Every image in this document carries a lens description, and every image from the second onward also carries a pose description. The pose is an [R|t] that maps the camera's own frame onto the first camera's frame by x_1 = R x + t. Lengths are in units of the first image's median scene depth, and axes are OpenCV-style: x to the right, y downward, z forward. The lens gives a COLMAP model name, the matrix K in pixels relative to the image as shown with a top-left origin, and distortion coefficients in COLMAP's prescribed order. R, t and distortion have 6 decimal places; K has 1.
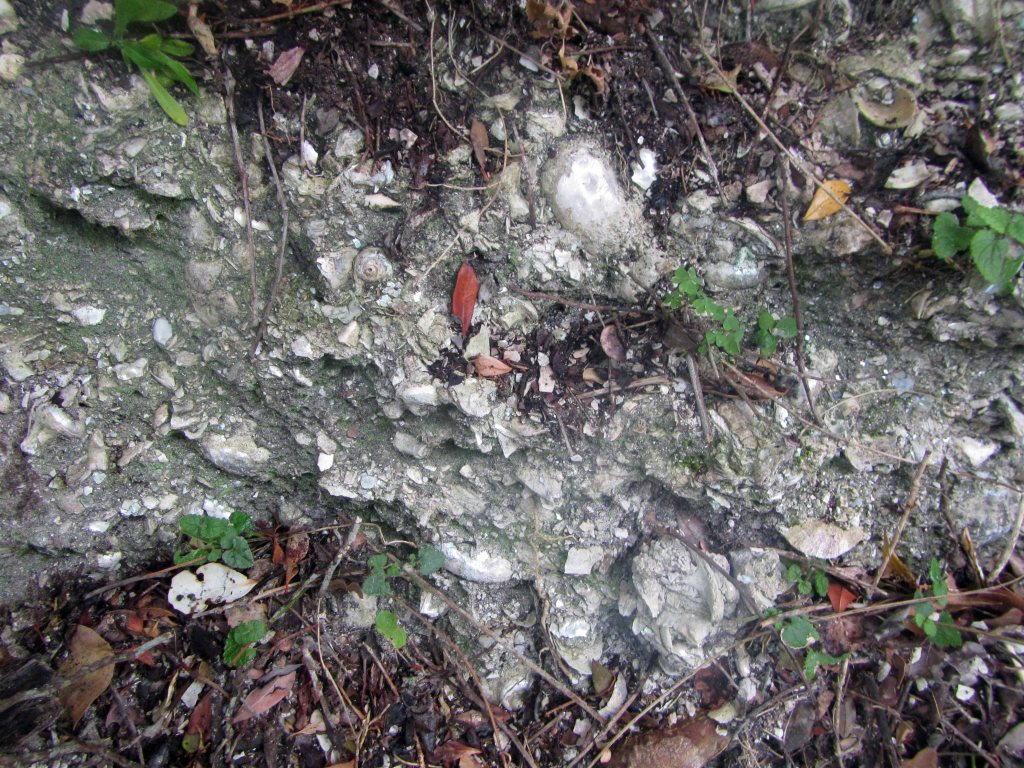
lens RADIAL K [[844.3, 0, 513.1], [0, 844.3, 381.7], [0, 0, 1]] dist [0.019552, -0.021588]
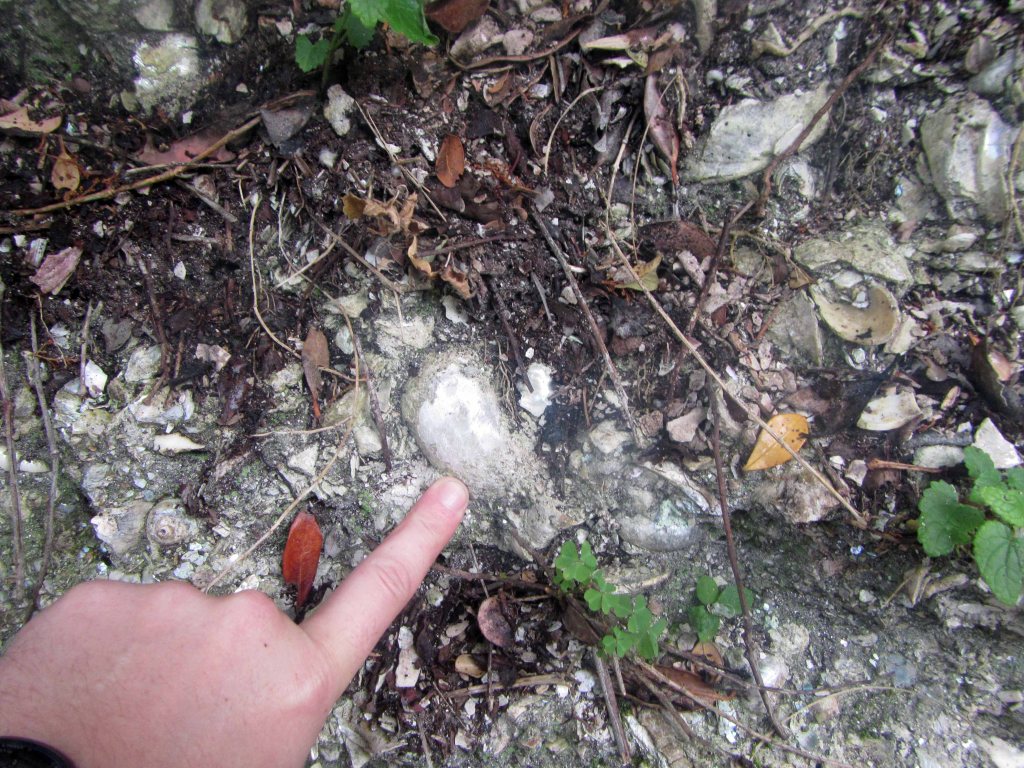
lens RADIAL K [[844.3, 0, 508.8], [0, 844.3, 387.2], [0, 0, 1]] dist [0.019552, -0.021588]
pose [[0.998139, -0.000289, -0.060977, 0.178629], [-0.004160, 0.997336, -0.072823, -0.200576], [0.060836, 0.072941, 0.995479, 0.249602]]
